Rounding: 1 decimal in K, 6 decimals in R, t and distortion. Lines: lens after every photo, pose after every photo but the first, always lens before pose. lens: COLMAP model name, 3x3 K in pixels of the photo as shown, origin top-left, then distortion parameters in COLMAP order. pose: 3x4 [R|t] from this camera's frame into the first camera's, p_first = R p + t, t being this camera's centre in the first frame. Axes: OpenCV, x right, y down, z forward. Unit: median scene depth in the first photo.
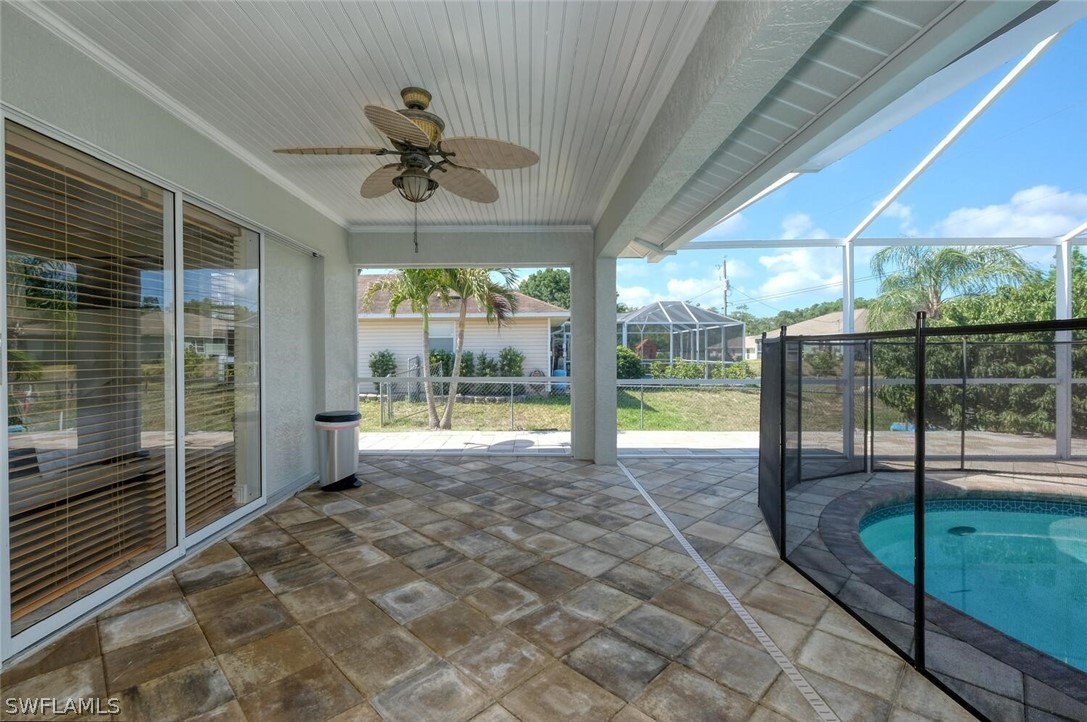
lens RADIAL K [[486.9, 0, 540.3], [0, 486.9, 356.1], [0, 0, 1]] dist [-0.002258, -0.000778]
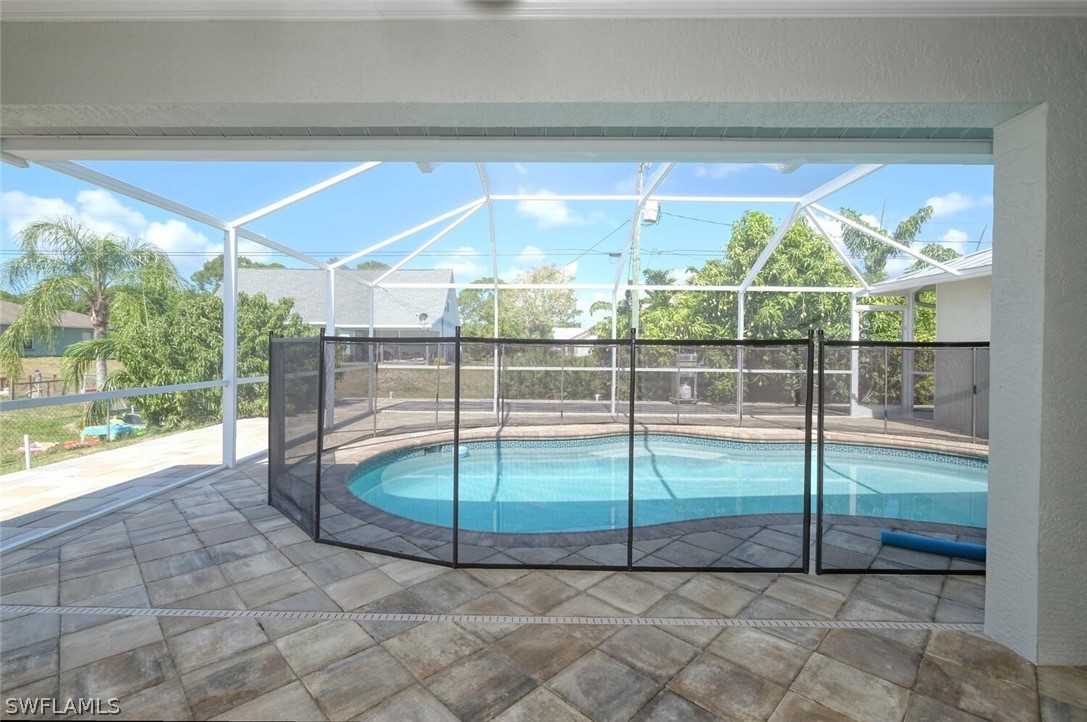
lens RADIAL K [[486.9, 0, 543.1], [0, 486.9, 356.5], [0, 0, 1]] dist [-0.002258, -0.000778]
pose [[0.011341, -0.012603, 0.999856, -0.400725], [-0.000710, 0.999920, 0.012612, 0.002785], [-0.999935, -0.000853, 0.011331, 0.782542]]
